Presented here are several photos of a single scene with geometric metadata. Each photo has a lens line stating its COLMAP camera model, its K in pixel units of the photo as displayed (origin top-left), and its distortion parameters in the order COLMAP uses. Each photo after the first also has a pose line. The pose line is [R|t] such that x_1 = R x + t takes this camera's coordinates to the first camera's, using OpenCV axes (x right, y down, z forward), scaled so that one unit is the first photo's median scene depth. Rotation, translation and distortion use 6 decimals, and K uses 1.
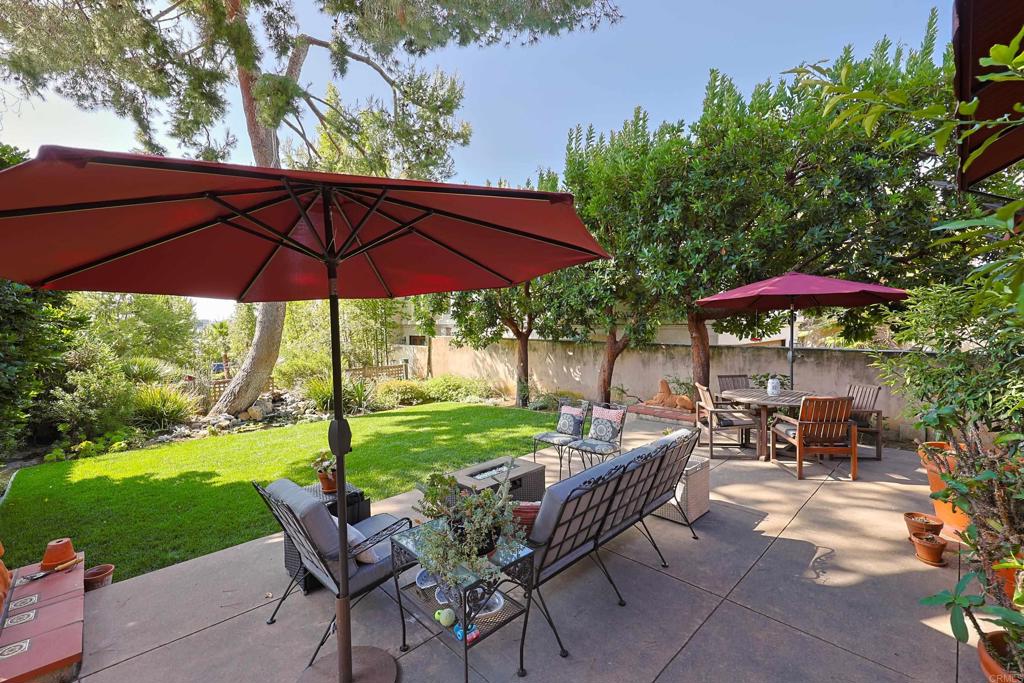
lens RADIAL K [[443.8, 0, 508.2], [0, 443.8, 341.4], [0, 0, 1]] dist [0.001601, -0.000077]
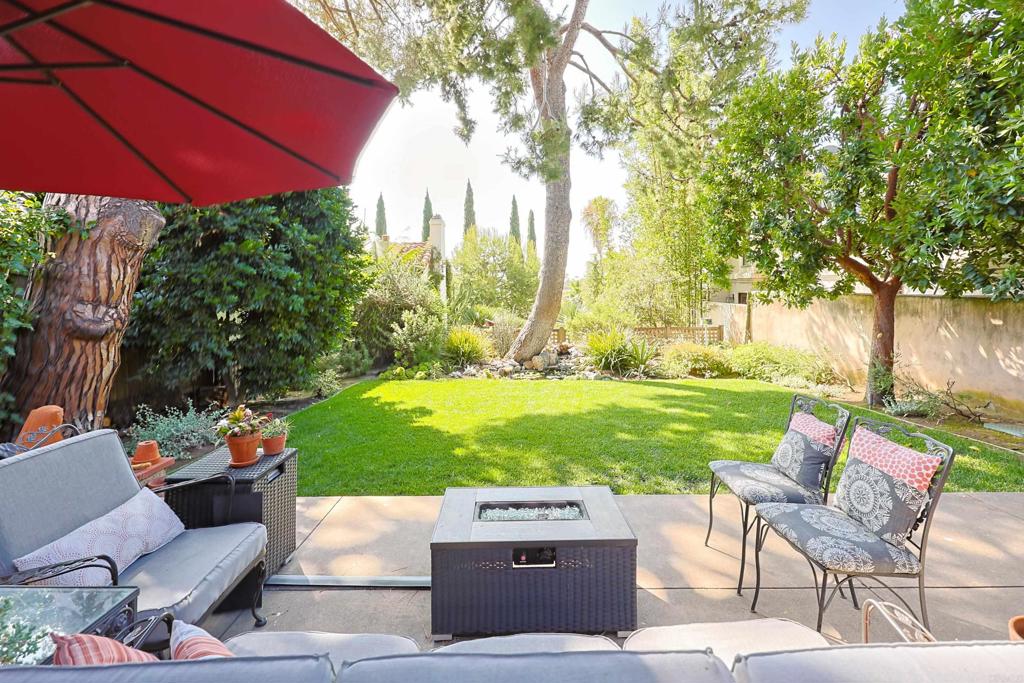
lens RADIAL K [[443.8, 0, 552.0], [0, 443.8, 298.3], [0, 0, 1]] dist [0.001601, -0.000077]
pose [[0.717868, 0.015018, -0.696018, 0.134005], [-0.031348, 0.999451, -0.010766, 0.022218], [0.695473, 0.029548, 0.717944, 0.261836]]
